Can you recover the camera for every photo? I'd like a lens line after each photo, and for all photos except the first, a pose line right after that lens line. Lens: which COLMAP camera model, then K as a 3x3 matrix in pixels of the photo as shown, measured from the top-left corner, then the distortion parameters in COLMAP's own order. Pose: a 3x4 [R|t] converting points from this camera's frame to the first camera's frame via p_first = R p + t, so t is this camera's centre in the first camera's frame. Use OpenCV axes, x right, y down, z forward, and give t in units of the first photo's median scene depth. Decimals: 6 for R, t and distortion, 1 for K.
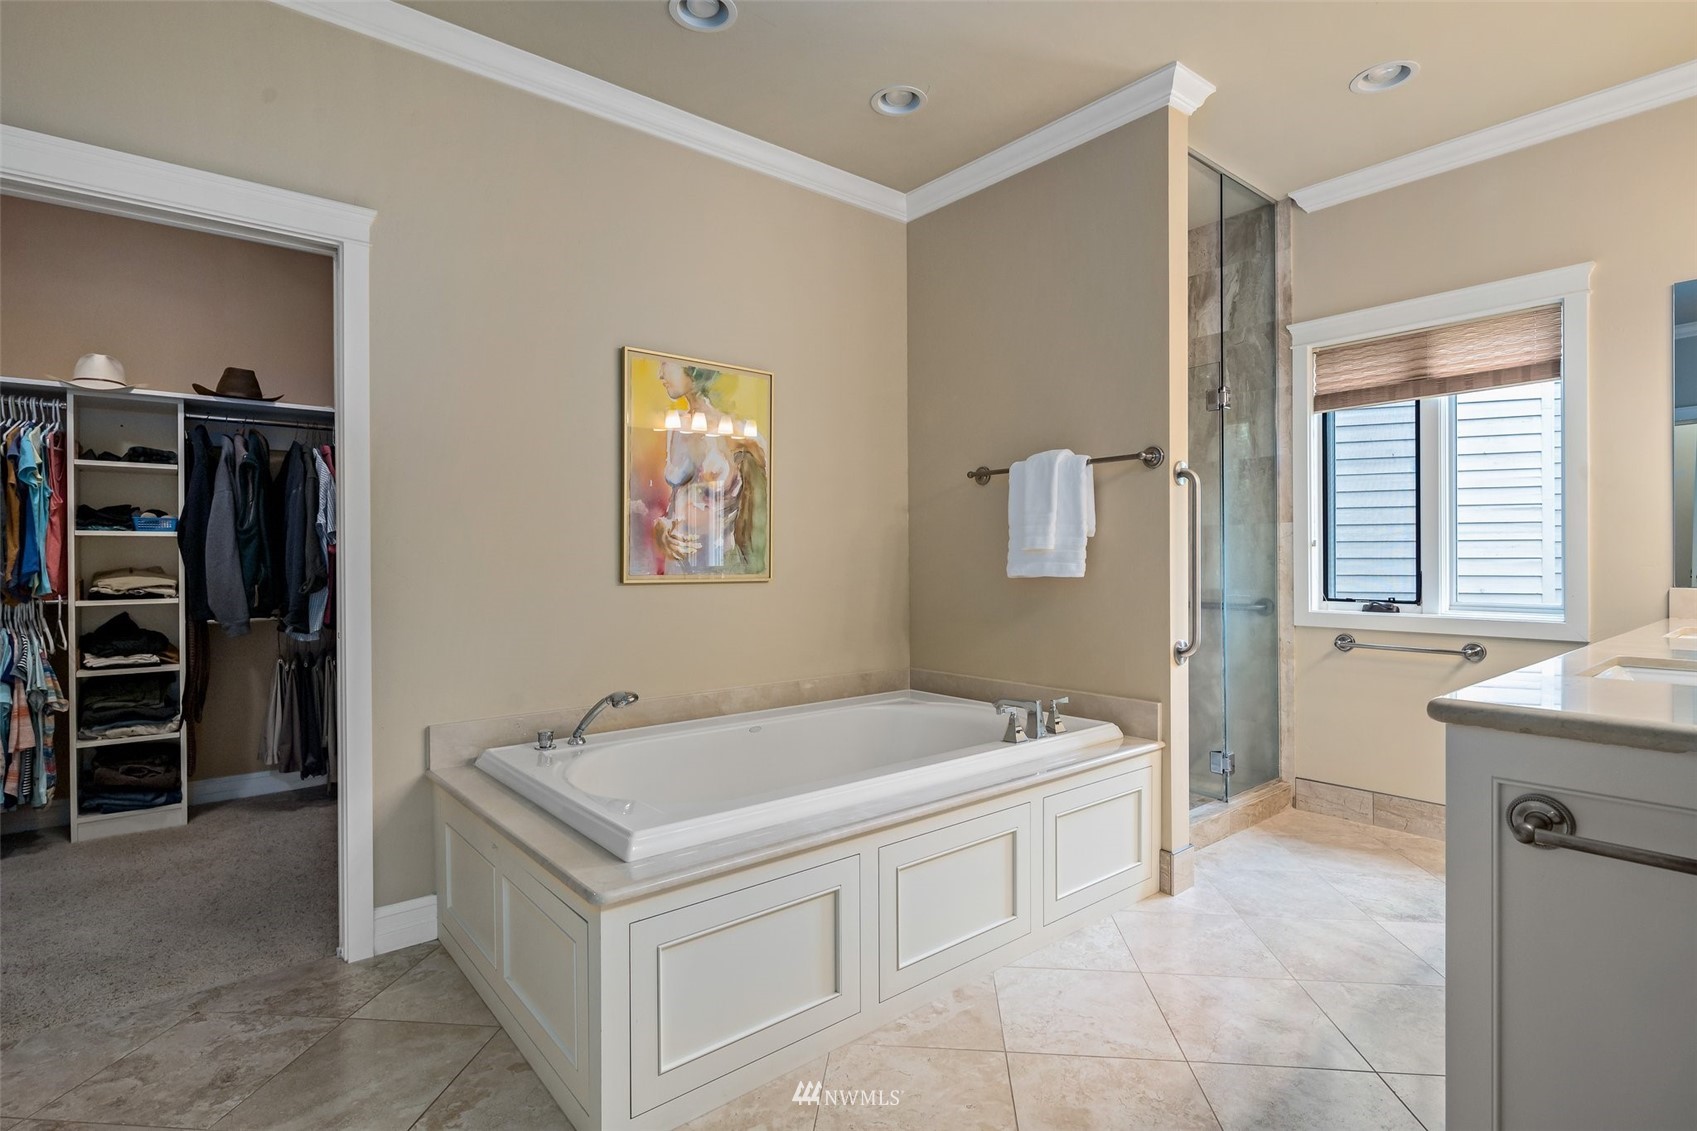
lens RADIAL K [[831.0, 0, 850.8], [0, 831.0, 557.0], [0, 0, 1]] dist [-0.002649, -0.000227]
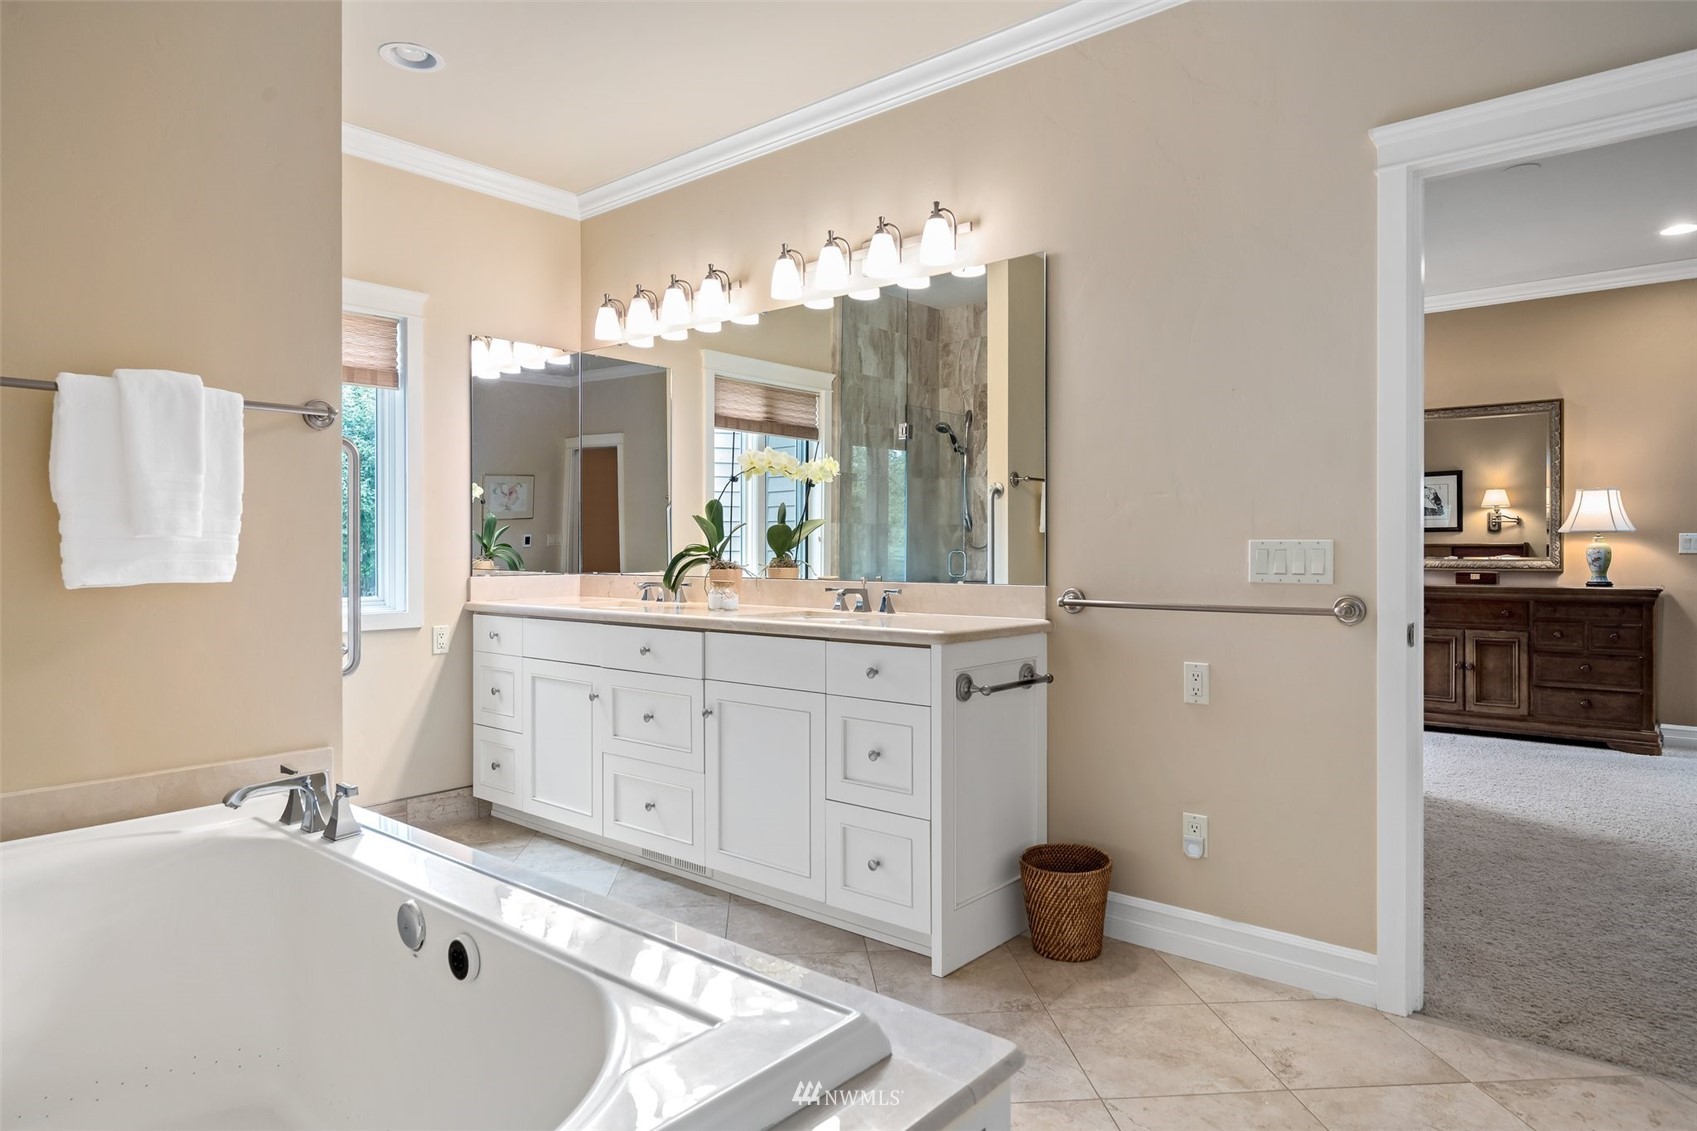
lens RADIAL K [[992.2, 0, 851.4], [0, 992.2, 563.4], [0, 0, 1]] dist [-0.003622, 0.000704]
pose [[-0.161512, -0.007398, 0.986843, -0.551049], [0.004178, 0.999958, 0.008180, 0.005969], [-0.986862, 0.005444, -0.161474, 0.651052]]
